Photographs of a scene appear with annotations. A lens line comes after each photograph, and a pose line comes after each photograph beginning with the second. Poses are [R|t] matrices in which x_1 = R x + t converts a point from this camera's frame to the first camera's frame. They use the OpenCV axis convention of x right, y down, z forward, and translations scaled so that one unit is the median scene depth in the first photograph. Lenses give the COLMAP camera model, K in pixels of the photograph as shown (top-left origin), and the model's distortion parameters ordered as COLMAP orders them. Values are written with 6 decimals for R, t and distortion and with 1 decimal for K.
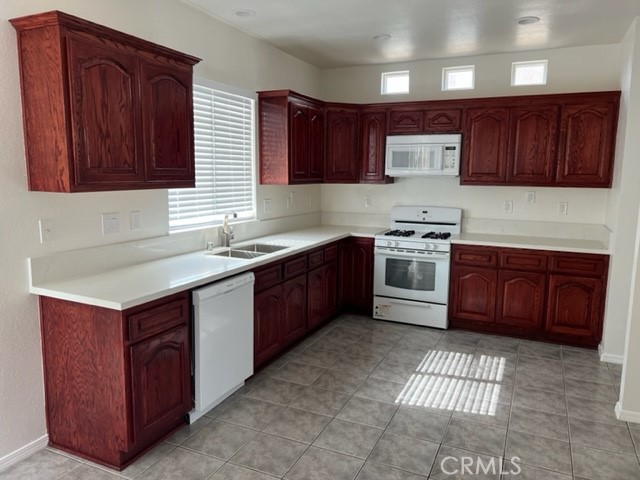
lens RADIAL K [[481.5, 0, 323.8], [0, 481.5, 239.8], [0, 0, 1]] dist [0.059576, -0.048728]
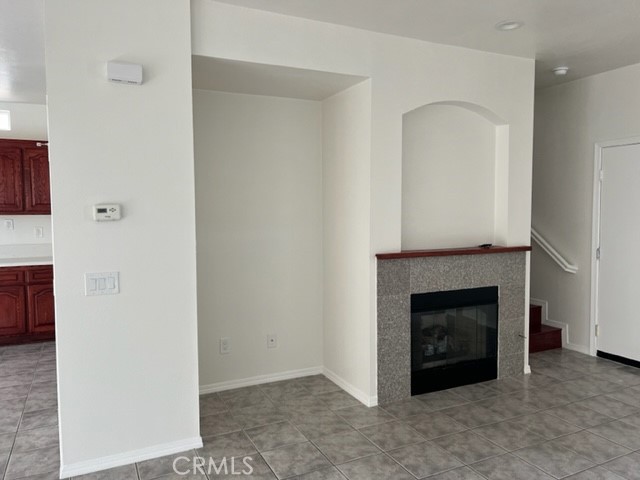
lens RADIAL K [[481.5, 0, 318.9], [0, 481.5, 234.6], [0, 0, 1]] dist [0.059576, -0.048728]
pose [[0.633621, -0.062927, 0.771080, -0.008333], [0.118160, 0.992865, -0.016070, 0.045266], [-0.764567, 0.101293, 0.636535, -0.319861]]
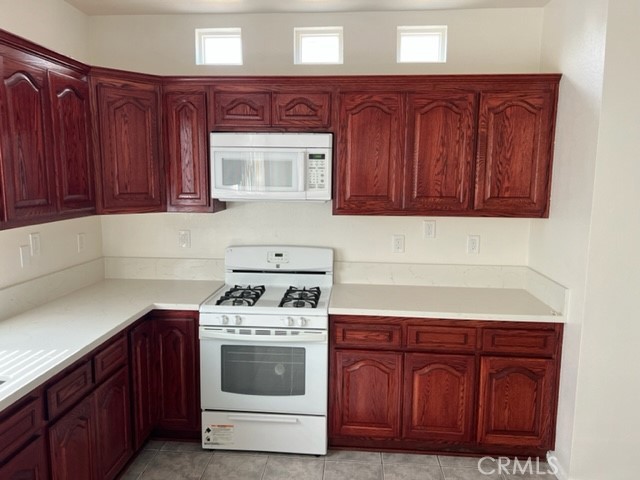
lens RADIAL K [[481.5, 0, 316.7], [0, 481.5, 239.0], [0, 0, 1]] dist [0.059576, -0.048728]
pose [[0.942419, -0.050436, 0.330609, 0.053885], [0.049722, 0.998707, 0.010623, -0.091307], [-0.330717, 0.006427, 0.943708, 0.427351]]
